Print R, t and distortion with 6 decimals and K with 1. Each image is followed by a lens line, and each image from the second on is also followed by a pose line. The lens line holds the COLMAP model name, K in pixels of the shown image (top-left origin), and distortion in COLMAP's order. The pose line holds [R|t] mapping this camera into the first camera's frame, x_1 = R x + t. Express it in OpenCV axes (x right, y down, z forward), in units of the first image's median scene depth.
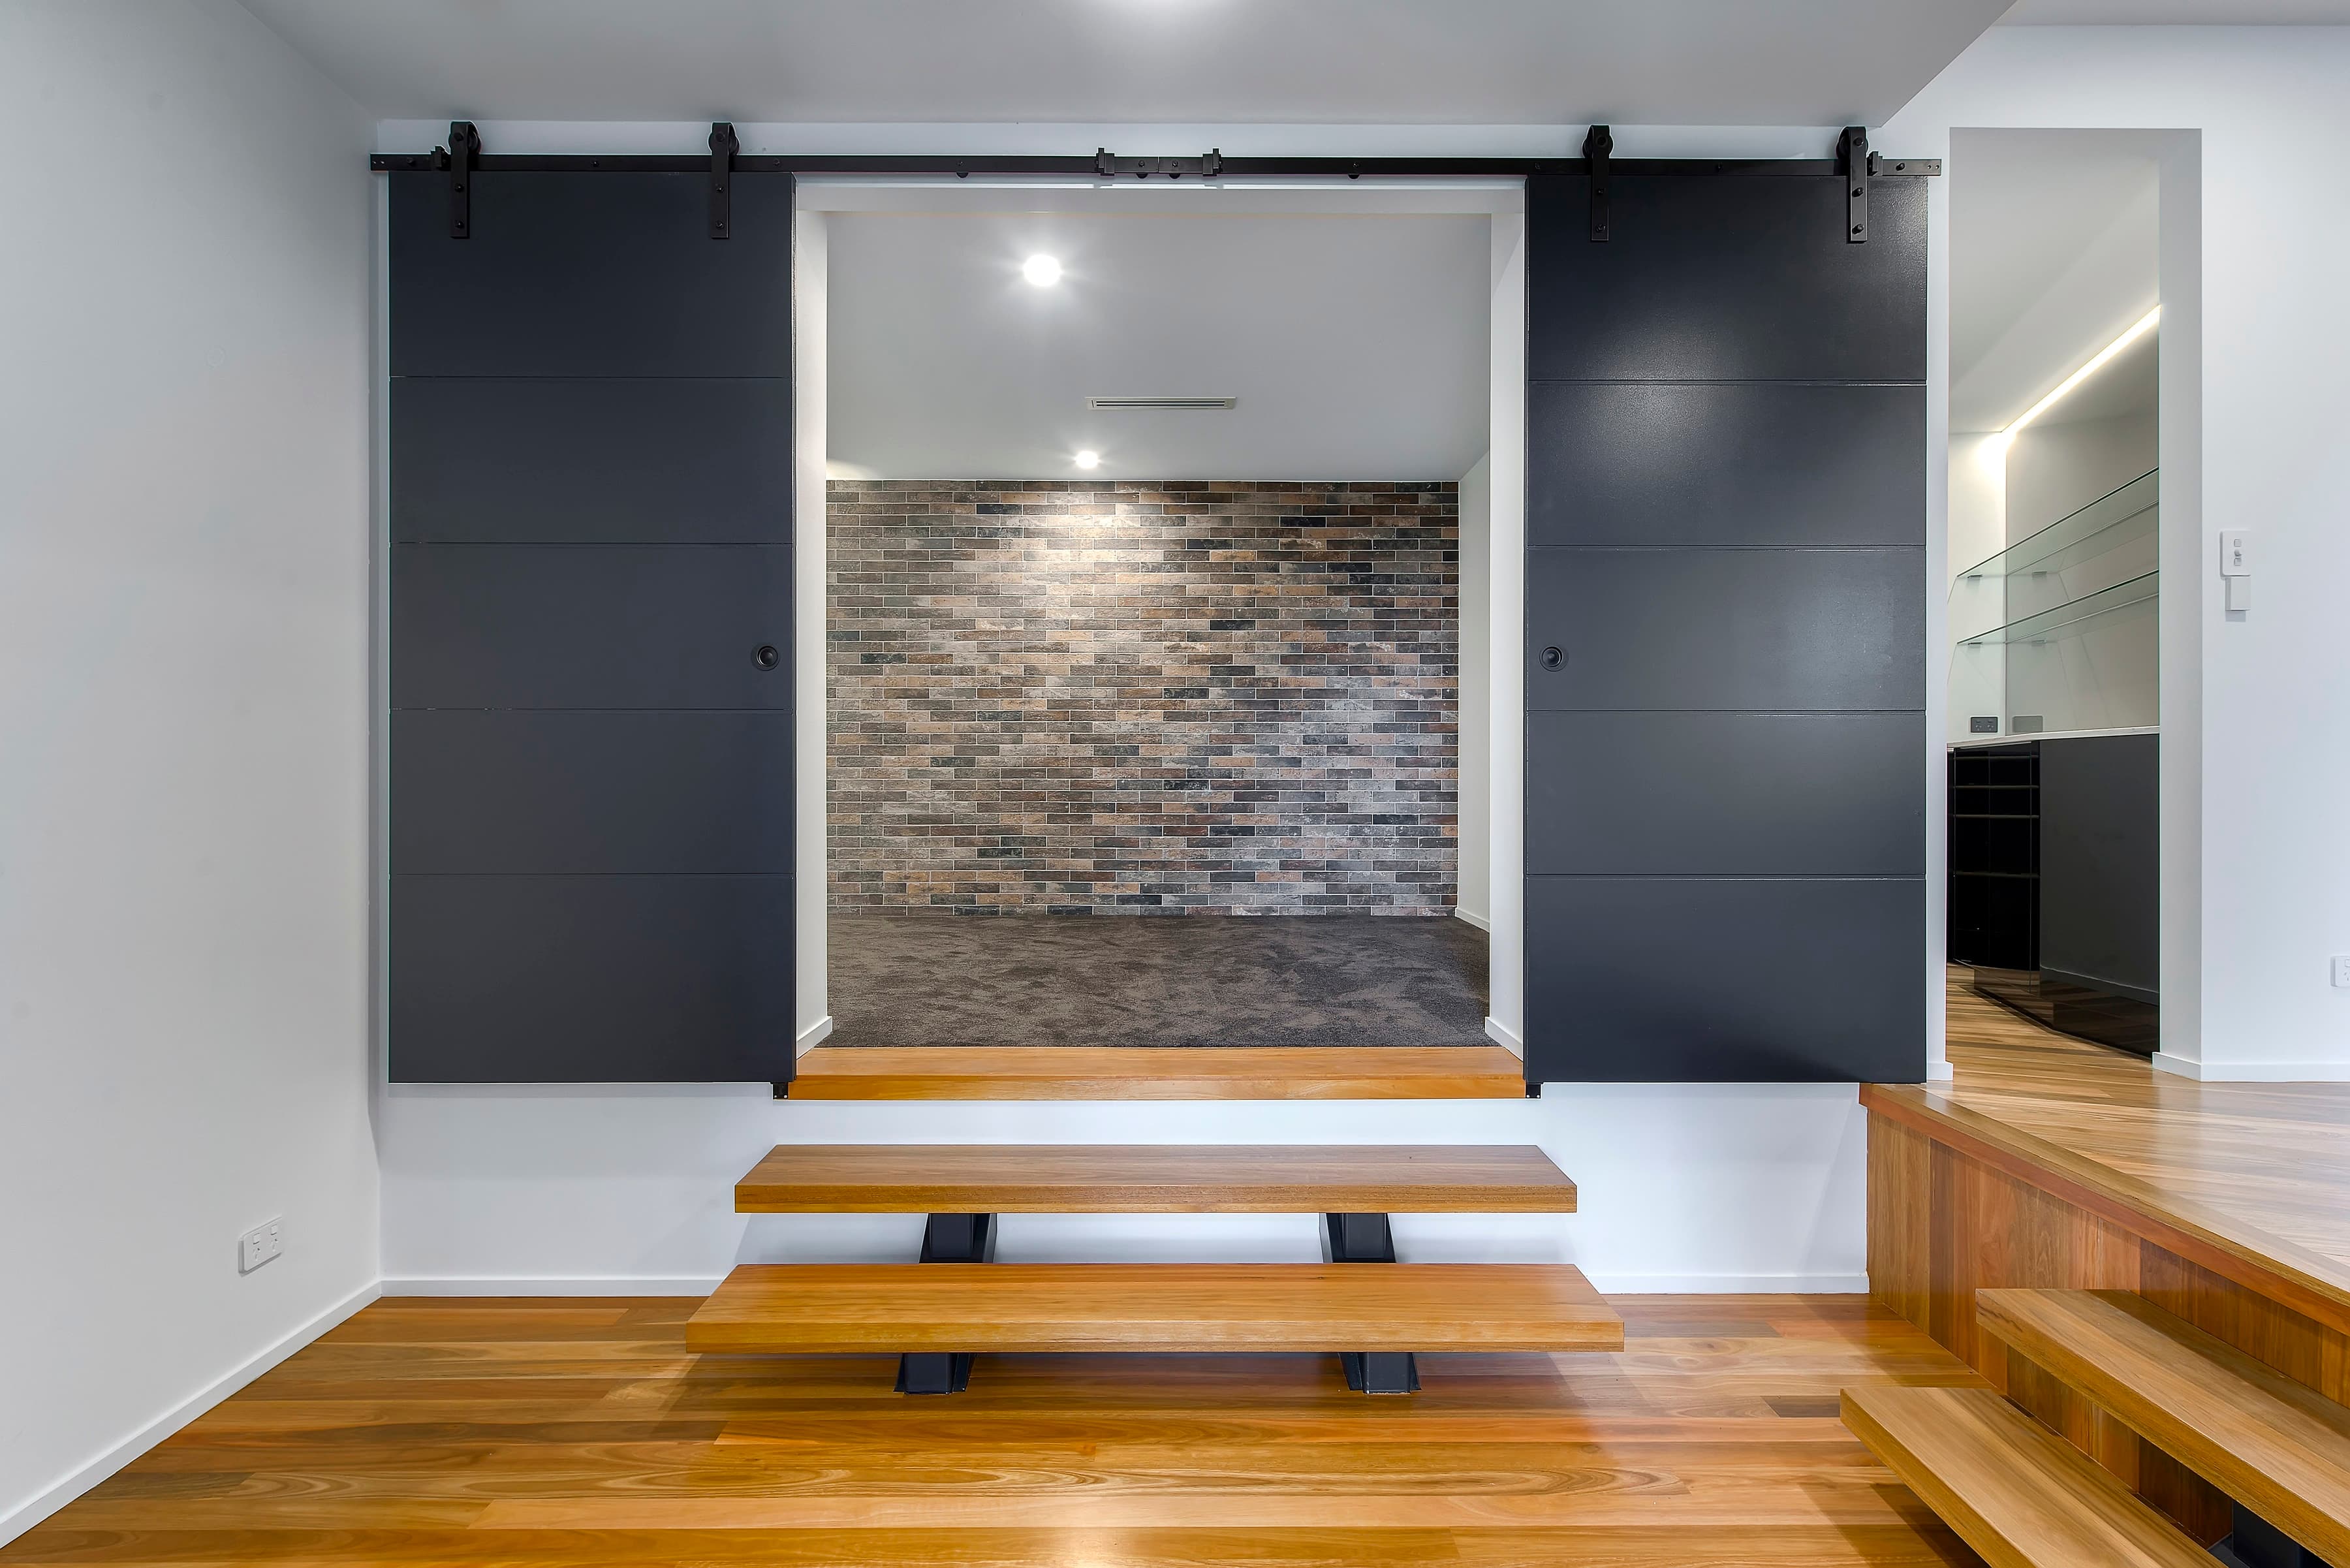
lens RADIAL K [[1100.1, 0, 1174.0], [0, 1100.1, 785.9], [0, 0, 1]] dist [-0.005911, 0.000807]
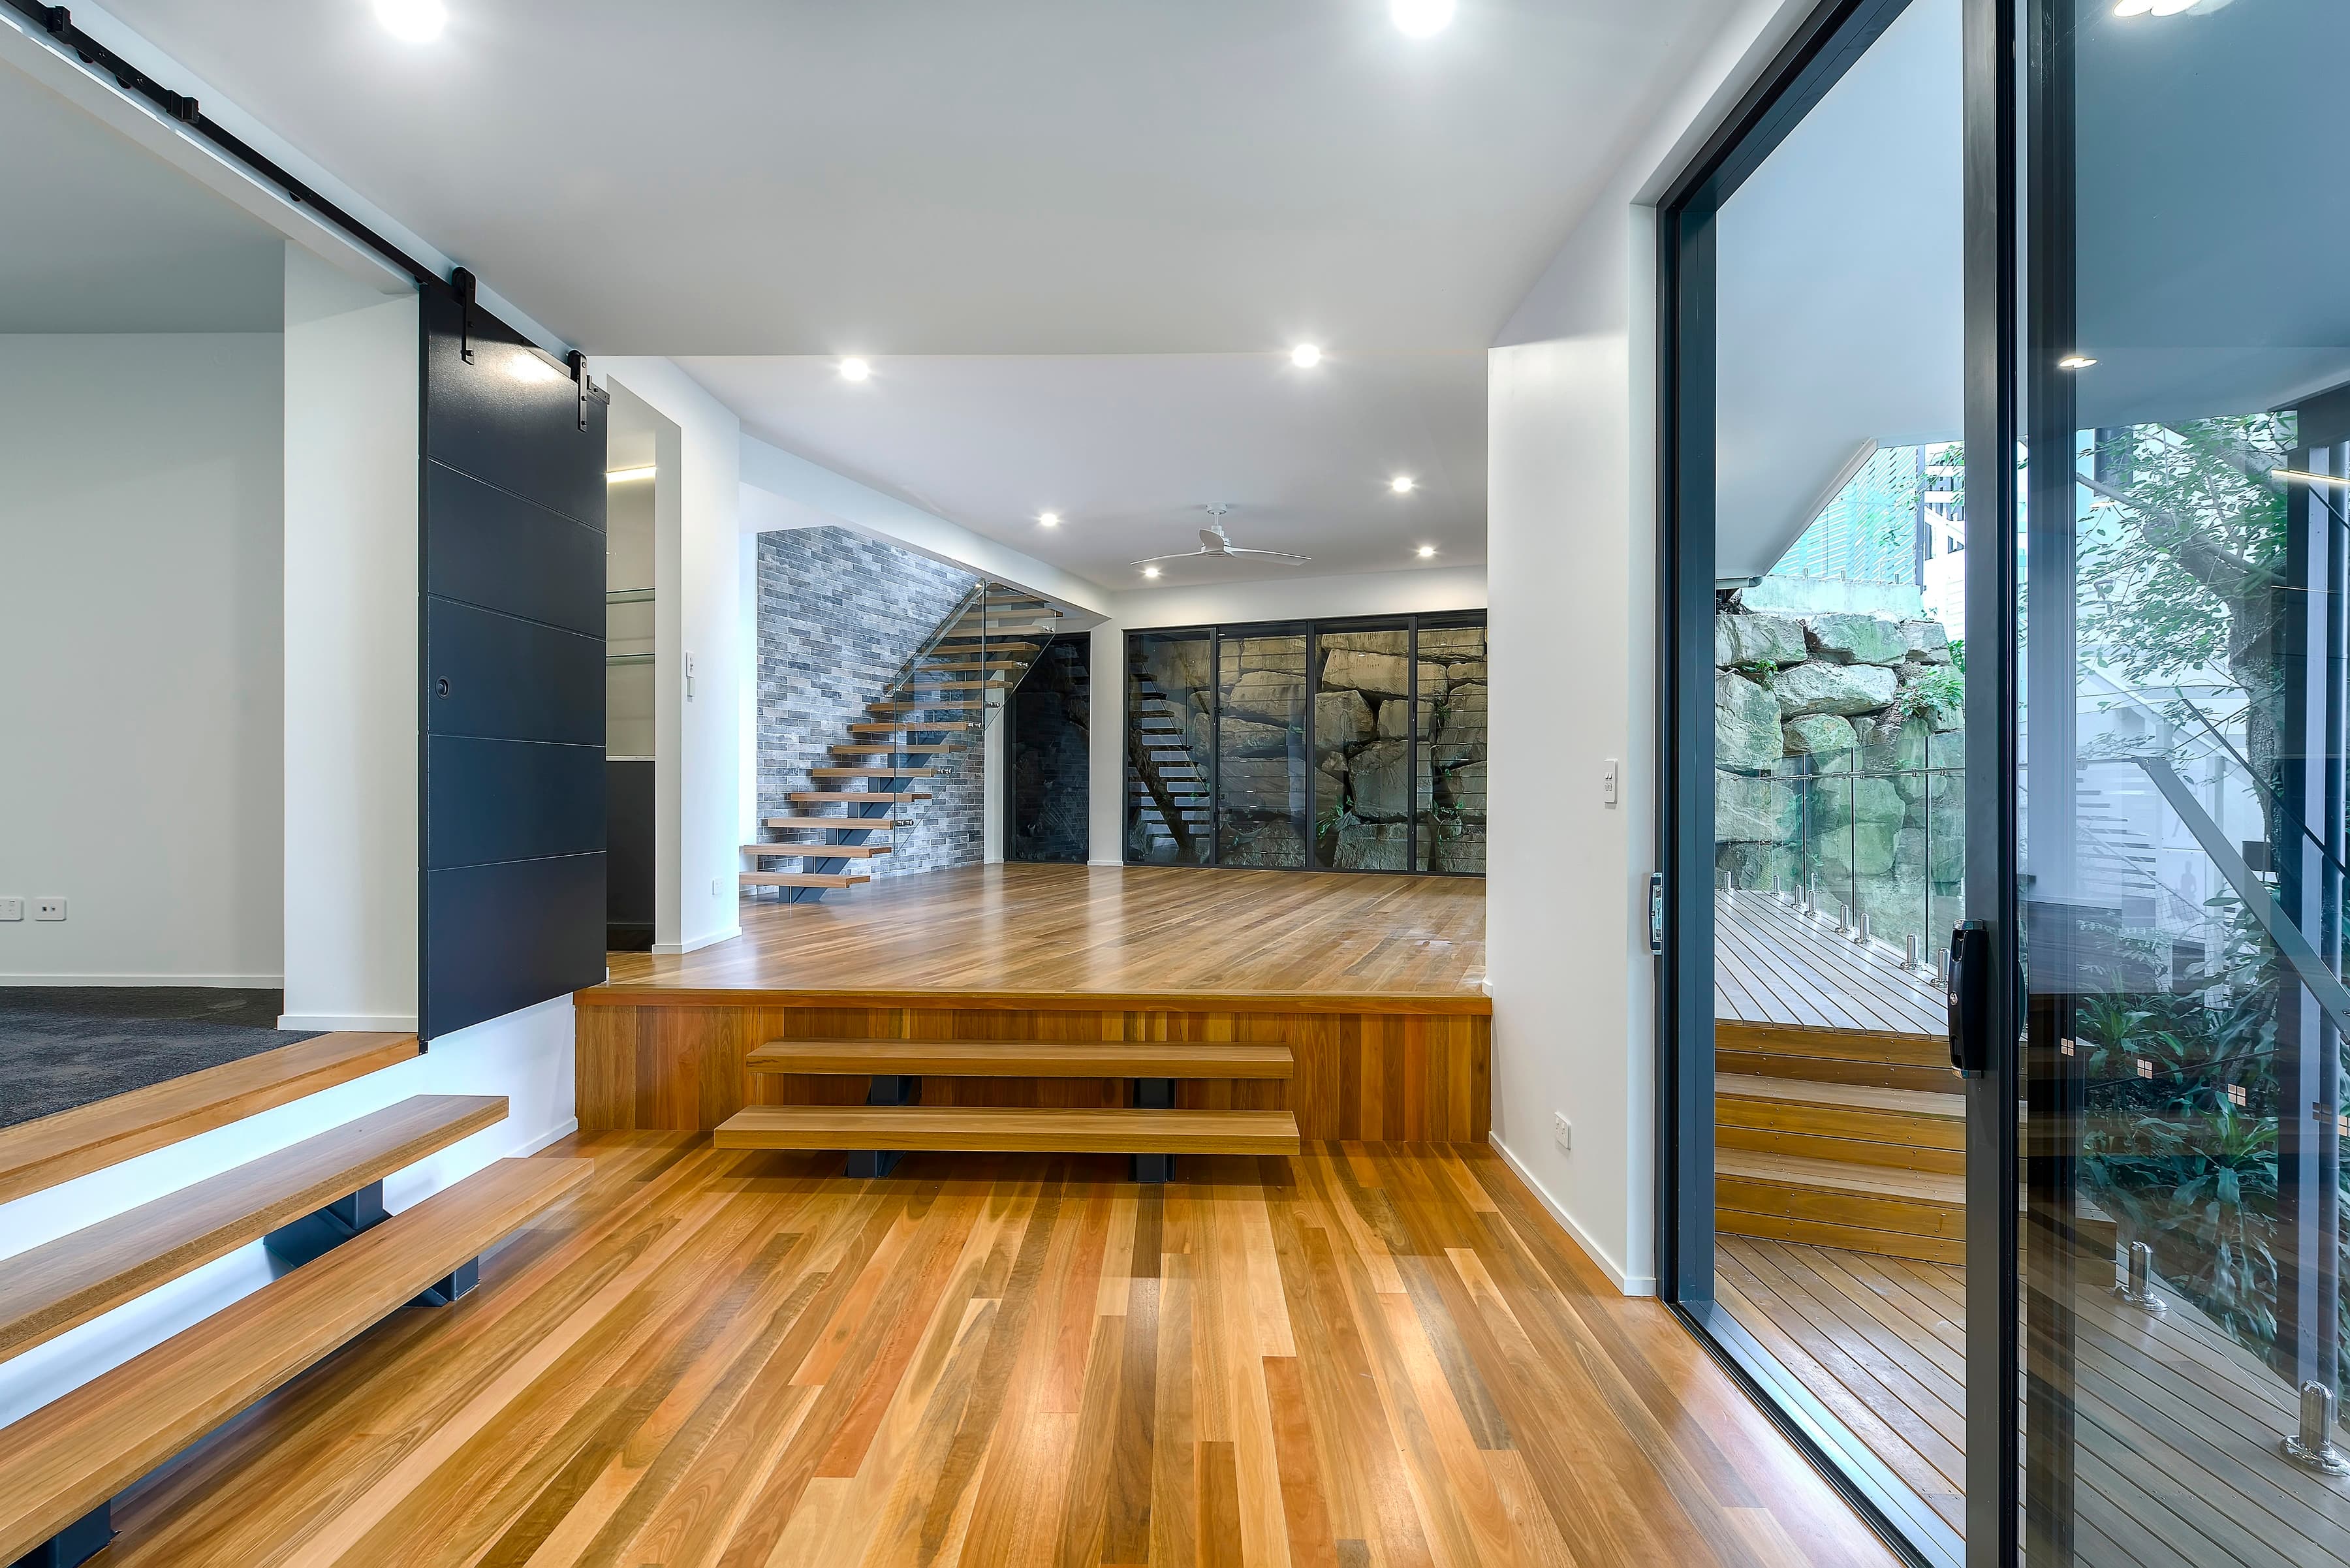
lens RADIAL K [[1027.0, 0, 1173.3], [0, 1027.0, 786.5], [0, 0, 1]] dist [-0.002535, -0.000327]
pose [[0.008413, -0.000912, 0.999964, -0.805519], [-0.000514, 0.999999, 0.000917, -0.009571], [-0.999964, -0.000522, 0.008413, 0.181632]]
